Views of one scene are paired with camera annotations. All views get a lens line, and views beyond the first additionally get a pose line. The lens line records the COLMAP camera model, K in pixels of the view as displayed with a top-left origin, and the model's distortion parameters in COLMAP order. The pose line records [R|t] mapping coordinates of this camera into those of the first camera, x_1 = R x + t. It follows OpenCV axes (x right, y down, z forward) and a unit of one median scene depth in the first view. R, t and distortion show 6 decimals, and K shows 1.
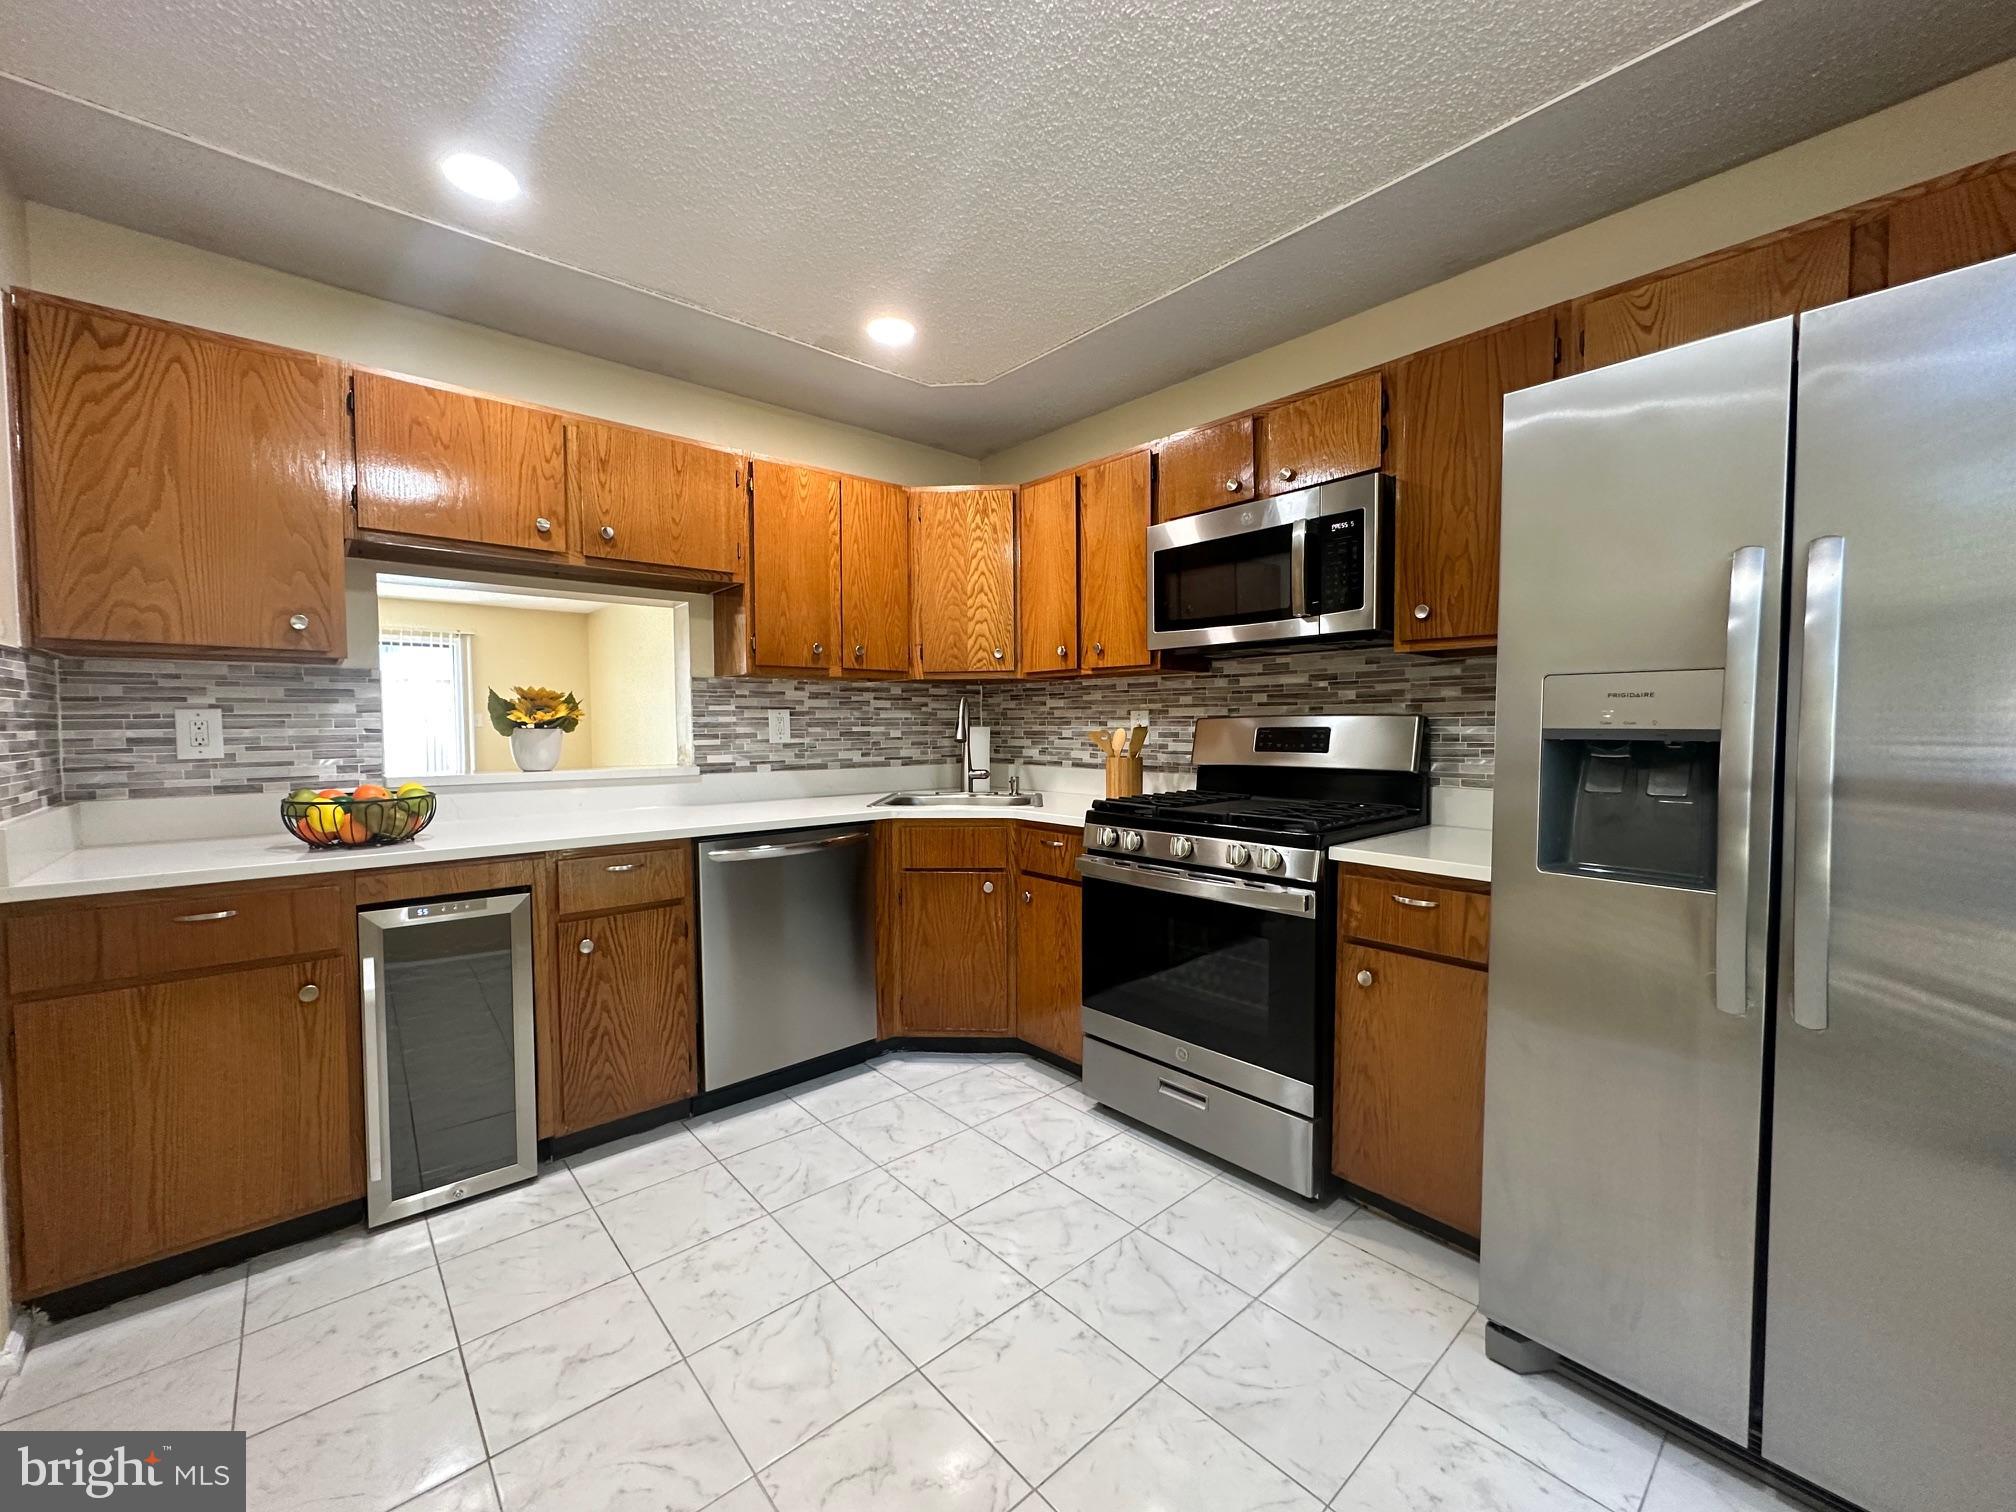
lens RADIAL K [[803.9, 0, 1007.1], [0, 803.9, 756.9], [0, 0, 1]] dist [-0.003388, 0.000265]
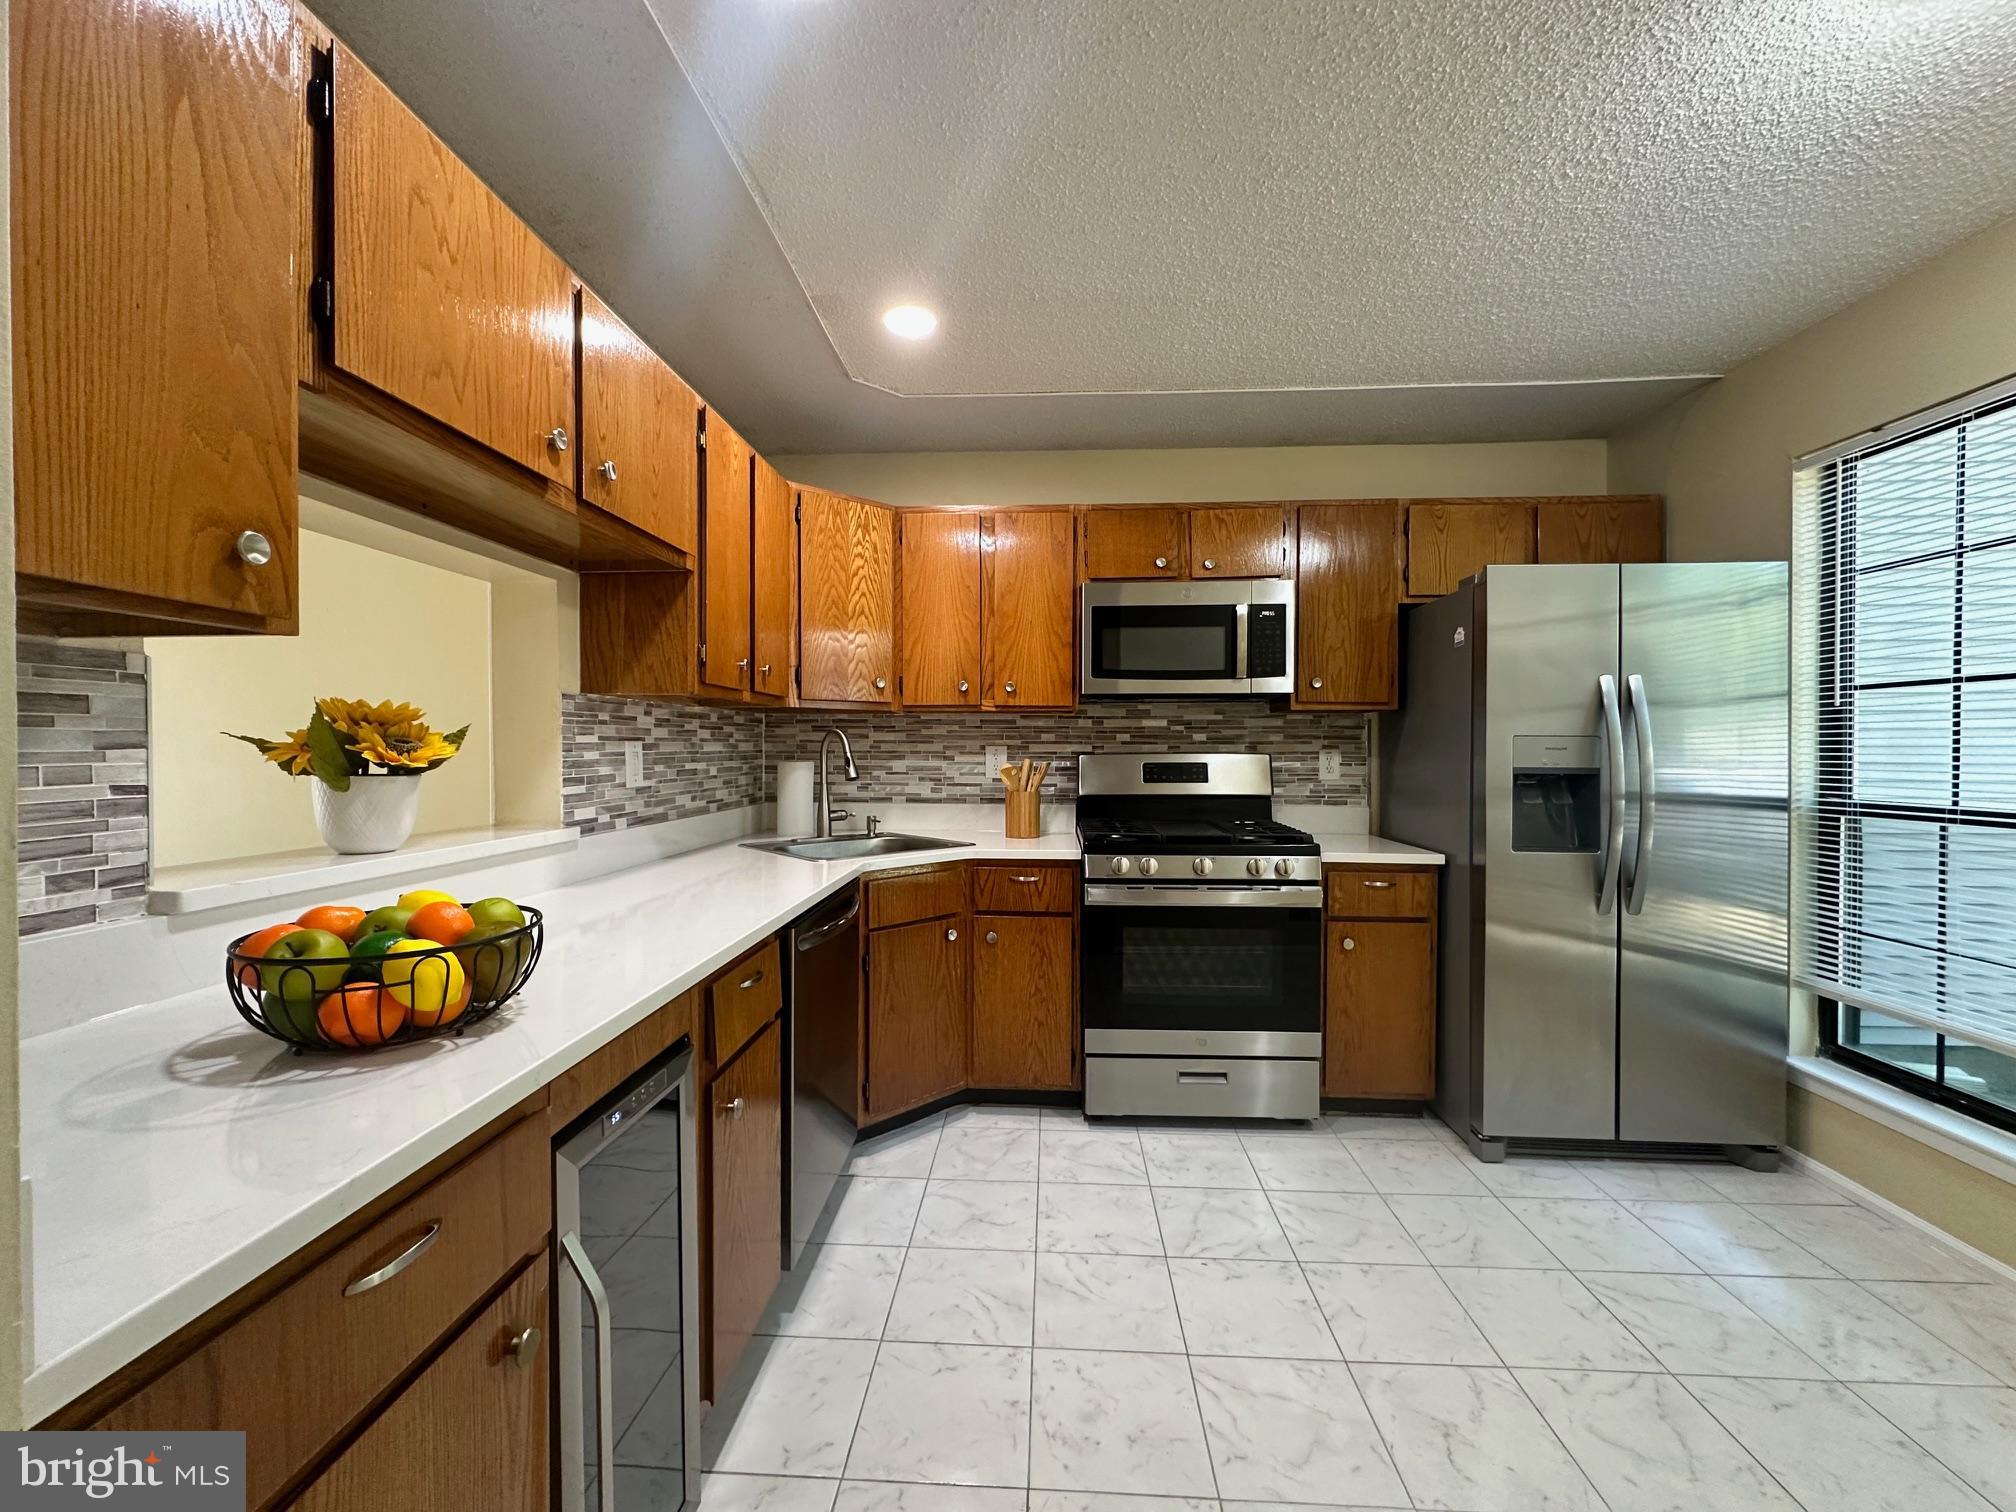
lens RADIAL K [[803.9, 0, 1007.1], [0, 803.9, 756.9], [0, 0, 1]] dist [-0.003388, 0.000265]
pose [[0.700835, -0.003460, 0.713315, -0.659269], [0.024823, 0.999501, -0.019540, -0.026006], [-0.712892, 0.031401, 0.700571, 0.293960]]
